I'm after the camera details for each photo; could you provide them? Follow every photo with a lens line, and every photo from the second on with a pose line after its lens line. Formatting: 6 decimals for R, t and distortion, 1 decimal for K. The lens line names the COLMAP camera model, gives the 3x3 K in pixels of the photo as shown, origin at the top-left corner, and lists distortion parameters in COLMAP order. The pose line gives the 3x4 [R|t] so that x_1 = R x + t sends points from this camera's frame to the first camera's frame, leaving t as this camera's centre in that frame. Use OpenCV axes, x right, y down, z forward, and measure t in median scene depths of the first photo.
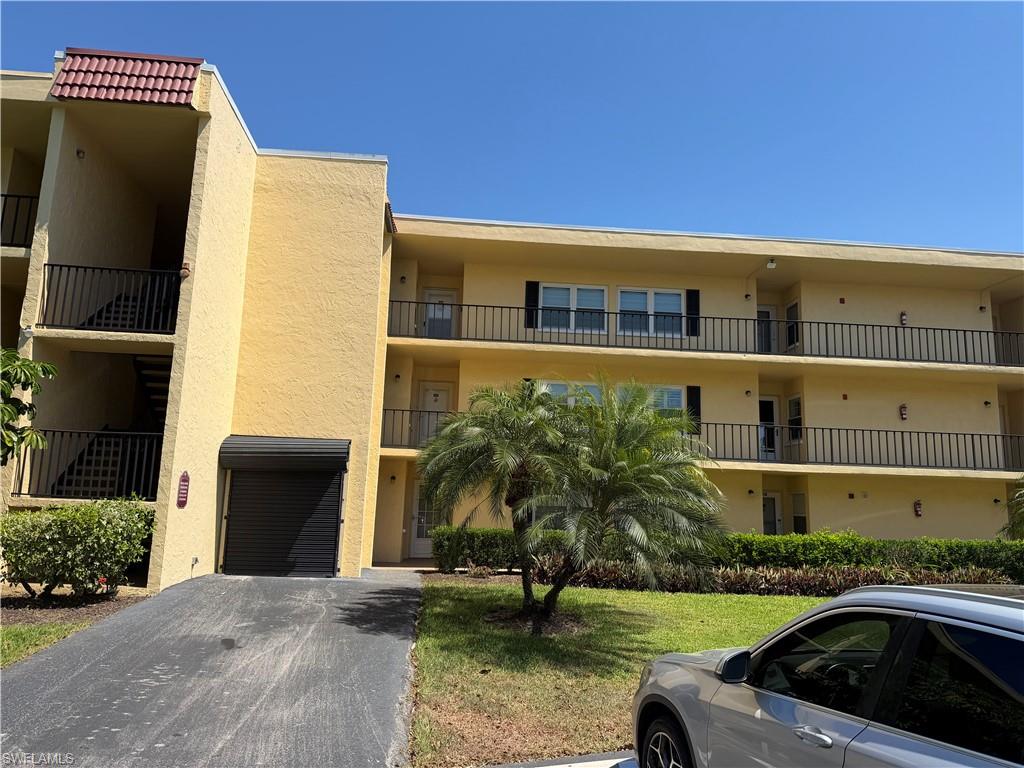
lens RADIAL K [[713.4, 0, 505.4], [0, 713.4, 385.7], [0, 0, 1]] dist [0.119629, -0.194224]
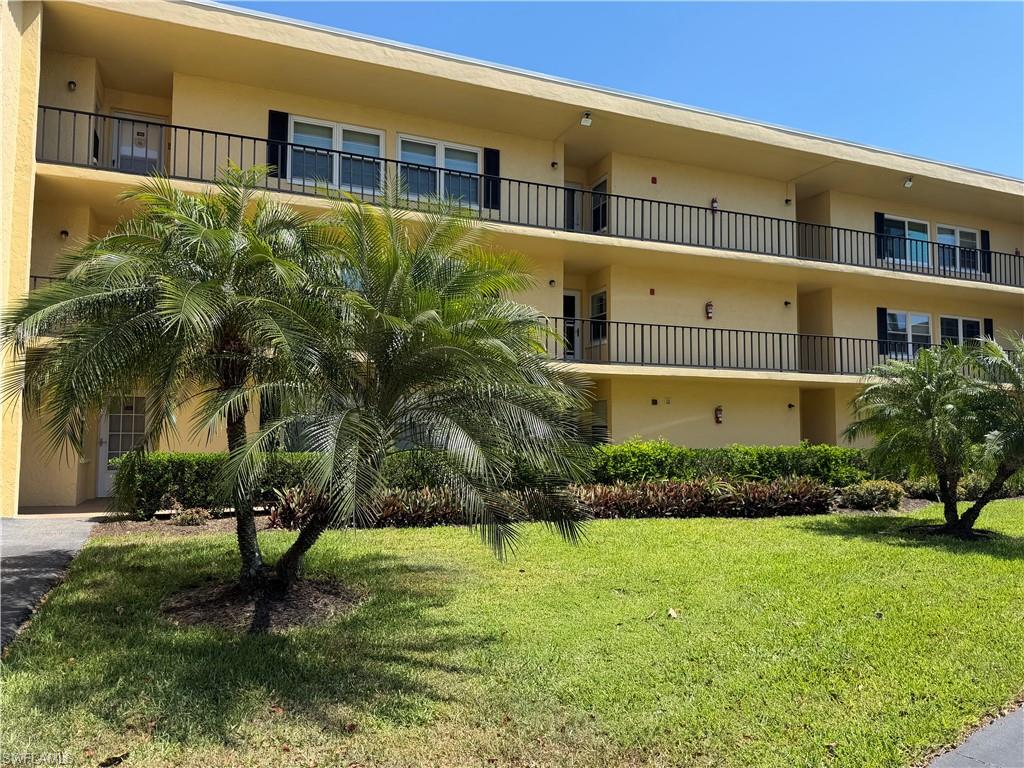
lens RADIAL K [[712.9, 0, 513.6], [0, 712.9, 399.7], [0, 0, 1]] dist [0.115228, -0.145154]
pose [[0.947120, -0.008604, 0.320764, 0.028709], [-0.032049, 0.992106, 0.121241, 0.050363], [-0.319275, -0.125110, 0.939367, 0.238360]]
